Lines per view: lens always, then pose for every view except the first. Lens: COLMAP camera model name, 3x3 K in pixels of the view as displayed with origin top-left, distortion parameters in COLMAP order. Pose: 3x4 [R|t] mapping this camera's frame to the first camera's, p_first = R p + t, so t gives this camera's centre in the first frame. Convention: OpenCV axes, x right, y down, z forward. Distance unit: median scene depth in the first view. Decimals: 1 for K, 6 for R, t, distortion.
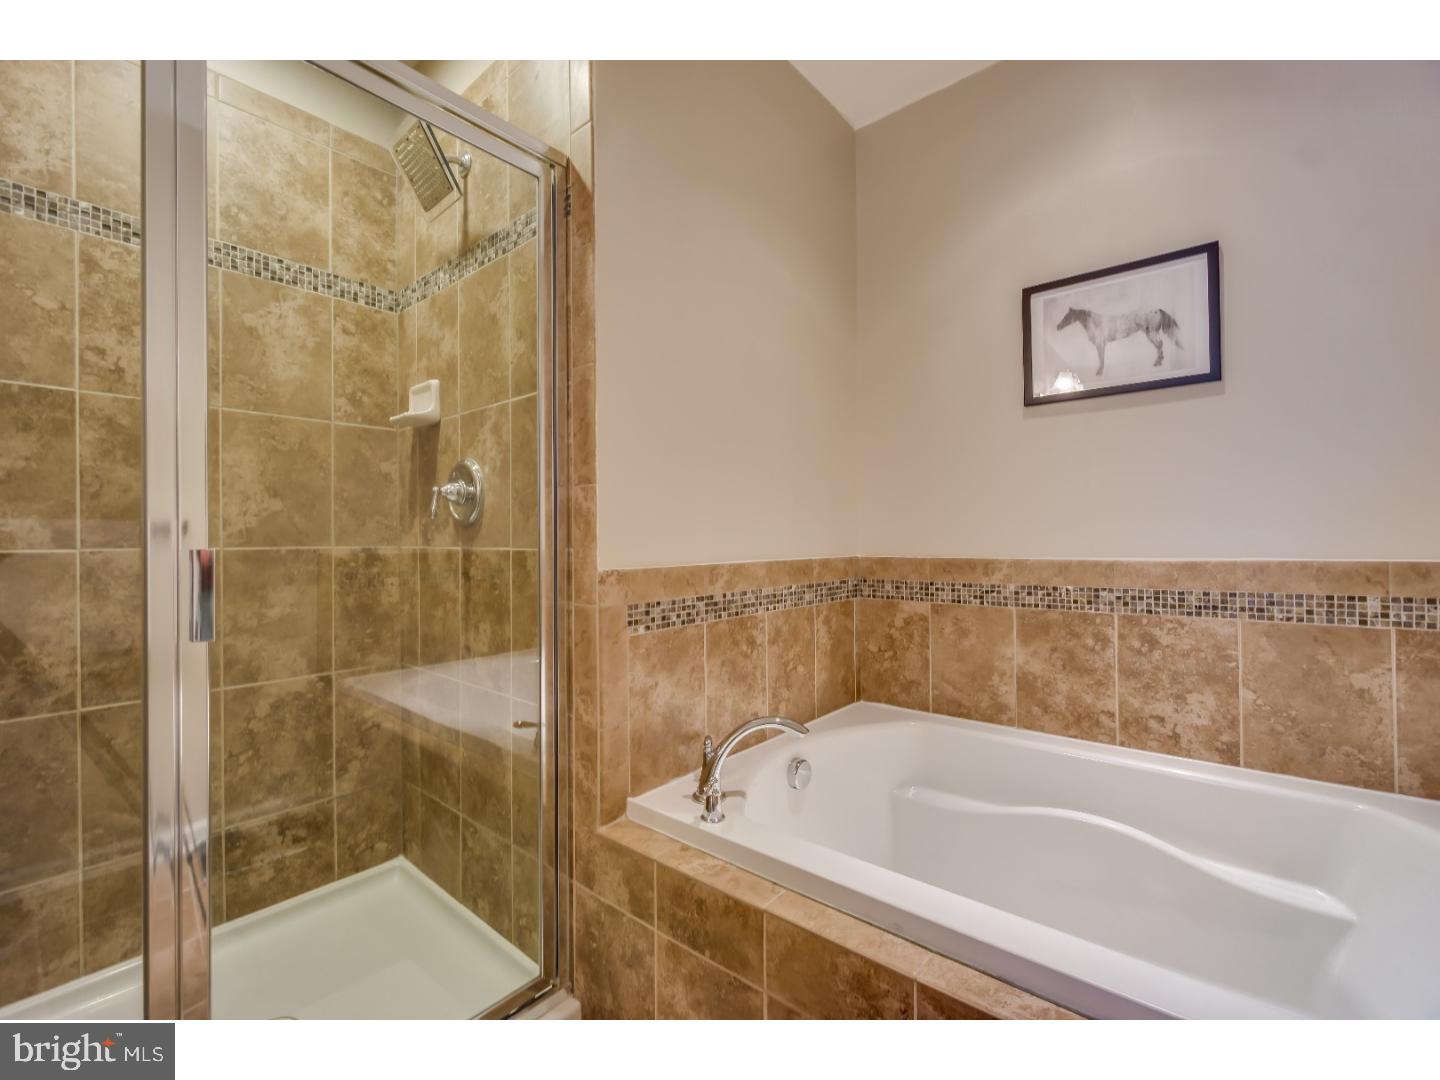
lens RADIAL K [[615.1, 0, 719.9], [0, 615.1, 538.3], [0, 0, 1]] dist [-0.002304, -0.000538]
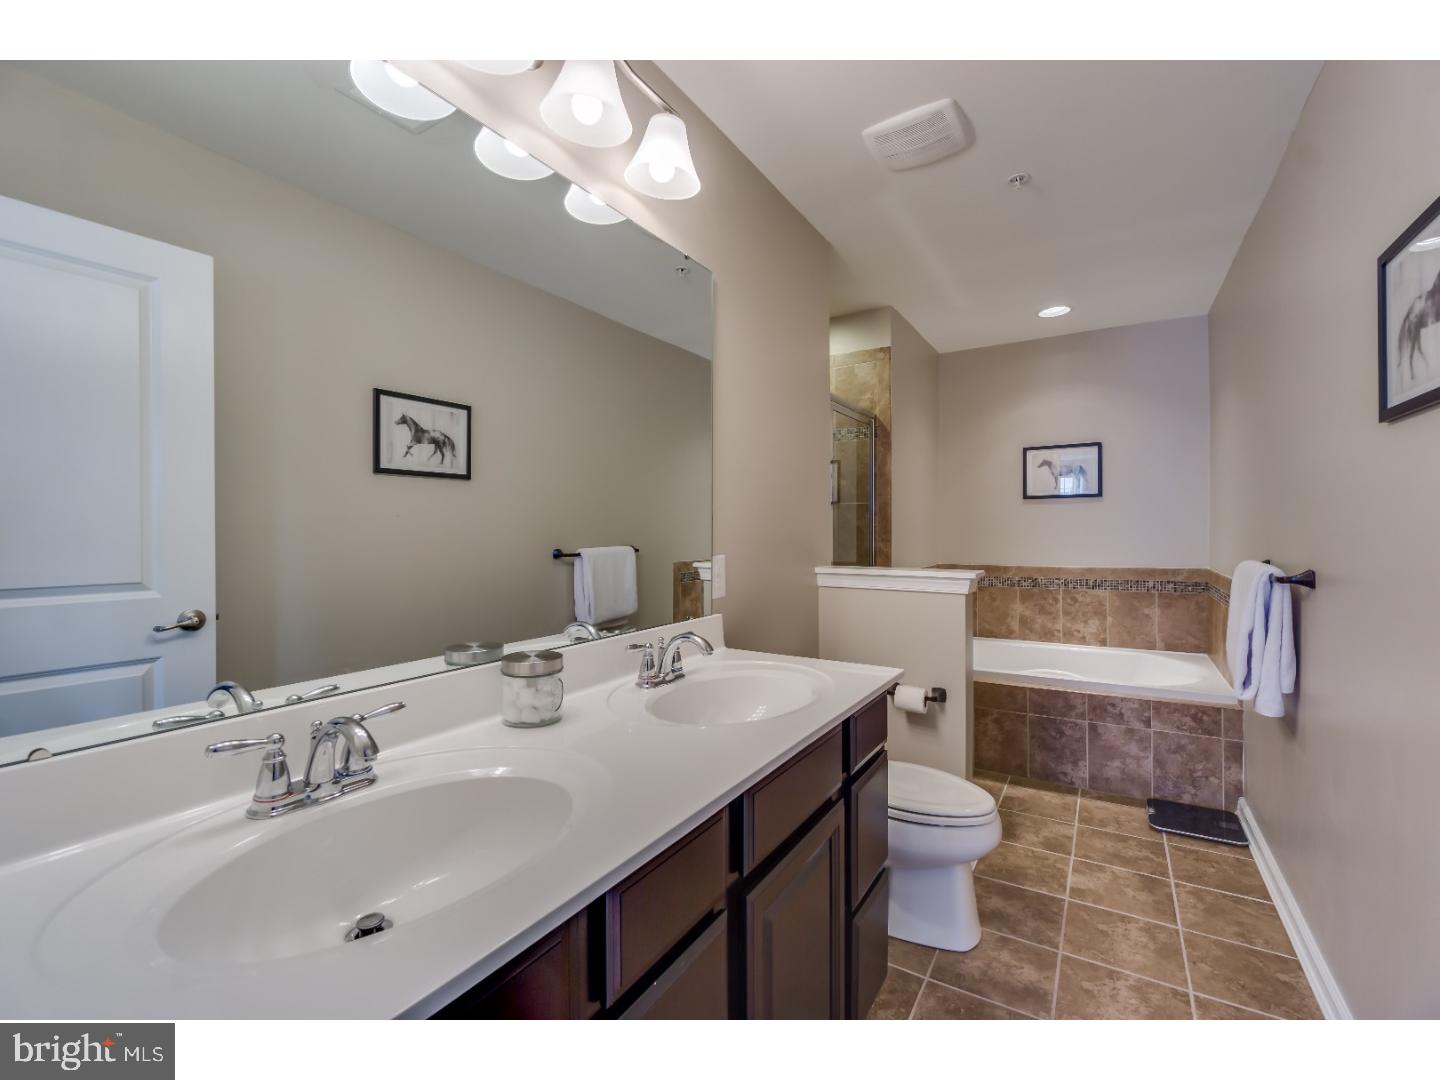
lens RADIAL K [[615.1, 0, 721.2], [0, 615.1, 538.7], [0, 0, 1]] dist [-0.002304, -0.000538]
pose [[0.989655, -0.002283, 0.143449, -1.039912], [-0.000166, 0.999854, 0.017059, -0.117740], [-0.143468, -0.016906, 0.989511, -1.213659]]
